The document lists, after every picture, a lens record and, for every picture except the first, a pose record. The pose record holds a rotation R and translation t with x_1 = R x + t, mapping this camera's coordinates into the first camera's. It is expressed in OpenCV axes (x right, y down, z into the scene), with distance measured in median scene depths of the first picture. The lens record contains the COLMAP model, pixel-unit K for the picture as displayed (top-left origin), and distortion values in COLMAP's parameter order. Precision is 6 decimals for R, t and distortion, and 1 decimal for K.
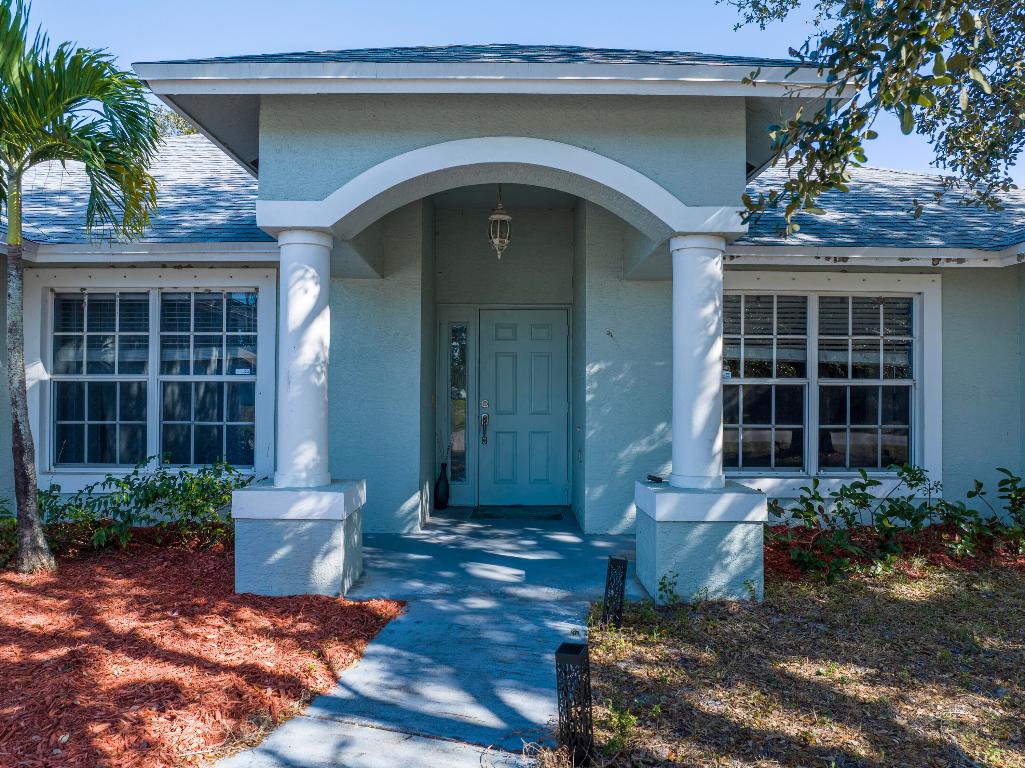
lens RADIAL K [[715.6, 0, 512.5], [0, 715.6, 384.0], [0, 0, 1]] dist [-0.036286, -0.004031]
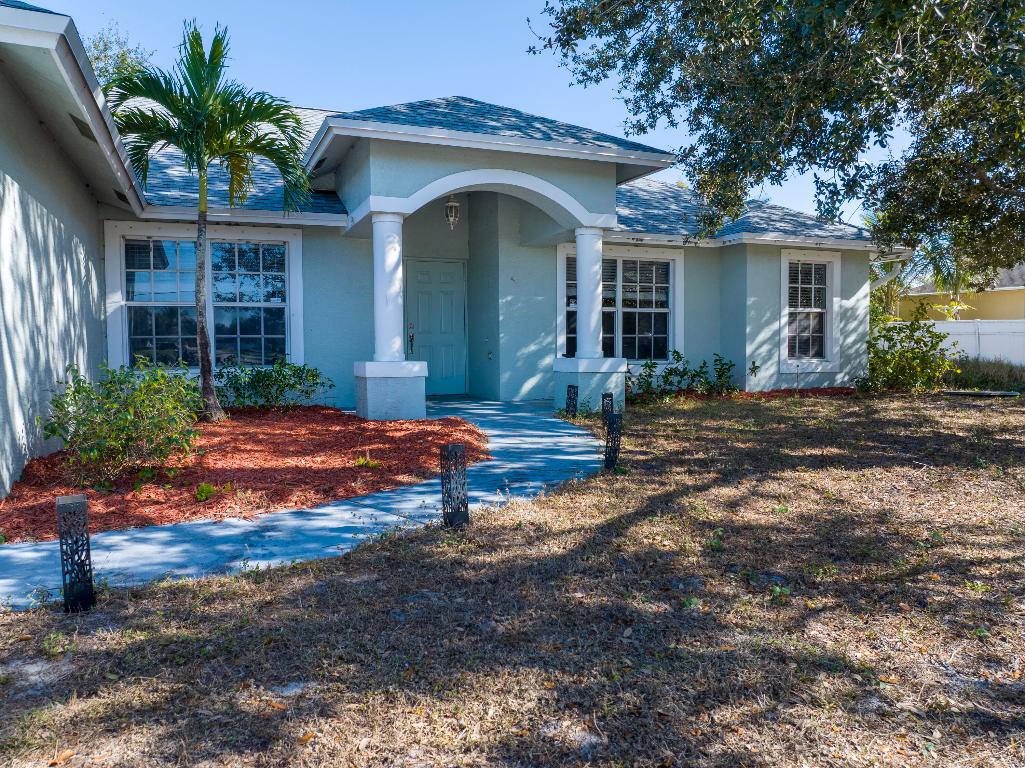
lens RADIAL K [[715.6, 0, 512.5], [0, 715.6, 384.0], [0, 0, 1]] dist [-0.036286, -0.004031]
pose [[0.923989, -0.033936, 0.380909, -0.514204], [0.008052, 0.997560, 0.069344, 0.058218], [-0.382333, -0.061006, 0.922008, -0.543755]]
